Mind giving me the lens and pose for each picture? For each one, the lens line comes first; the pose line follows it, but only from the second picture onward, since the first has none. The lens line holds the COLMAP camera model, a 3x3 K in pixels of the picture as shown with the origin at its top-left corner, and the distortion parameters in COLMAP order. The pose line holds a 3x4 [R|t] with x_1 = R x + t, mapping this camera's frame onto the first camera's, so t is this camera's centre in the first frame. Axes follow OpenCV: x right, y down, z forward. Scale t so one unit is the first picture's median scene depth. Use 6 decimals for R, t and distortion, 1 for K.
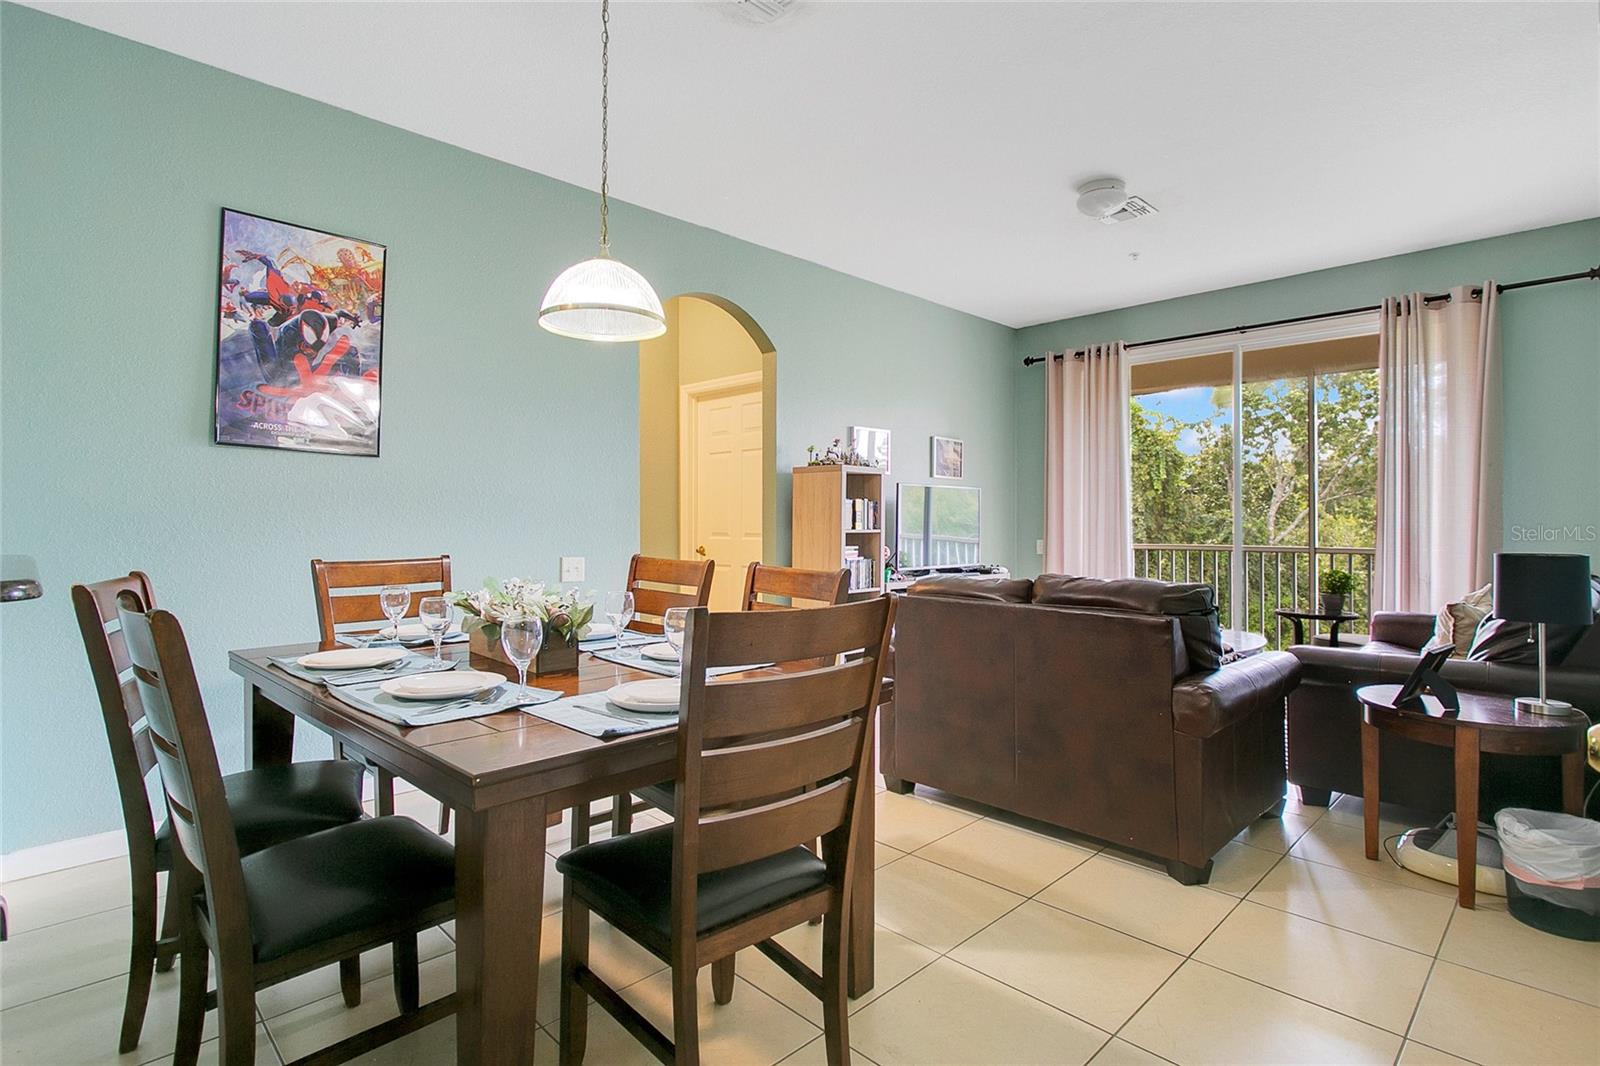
lens RADIAL K [[768.9, 0, 792.2], [0, 768.9, 531.0], [0, 0, 1]] dist [0.001938, -0.002402]
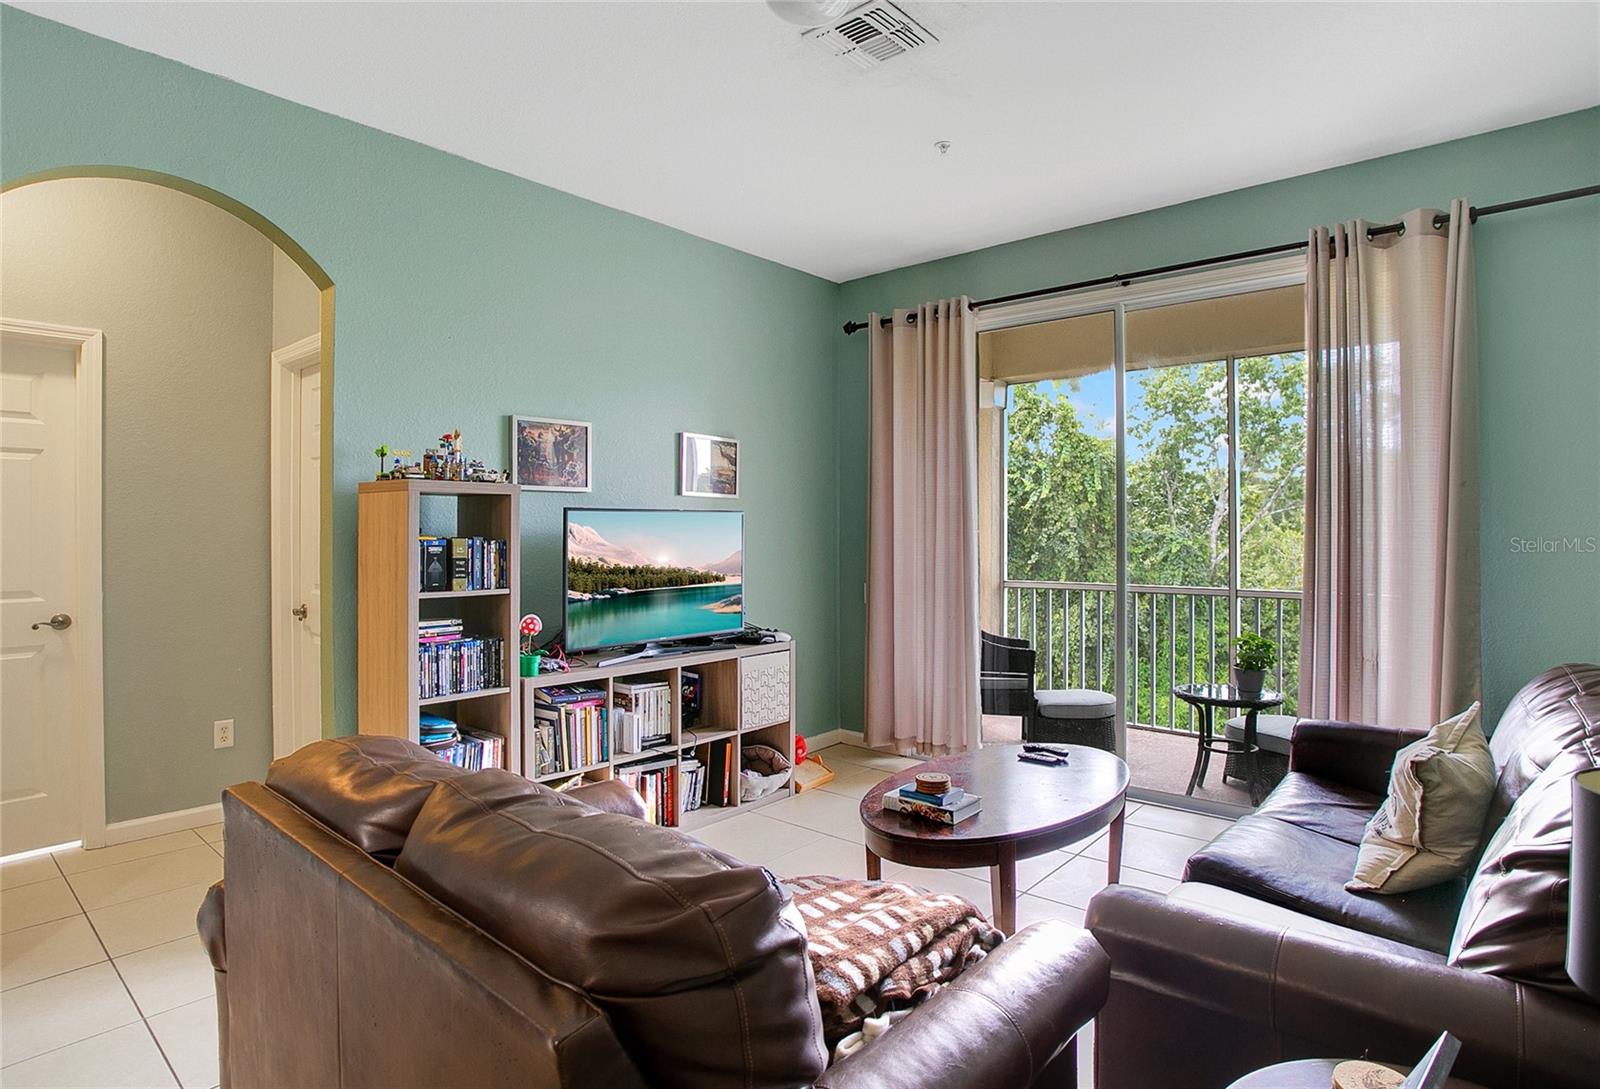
lens RADIAL K [[848.9, 0, 804.5], [0, 848.9, 540.5], [0, 0, 1]] dist [-0.034920, 0.004207]
pose [[0.995483, -0.000027, 0.094945, 0.210056], [0.000258, 0.999997, -0.002423, -0.027873], [-0.094945, 0.002437, 0.995480, 0.257862]]
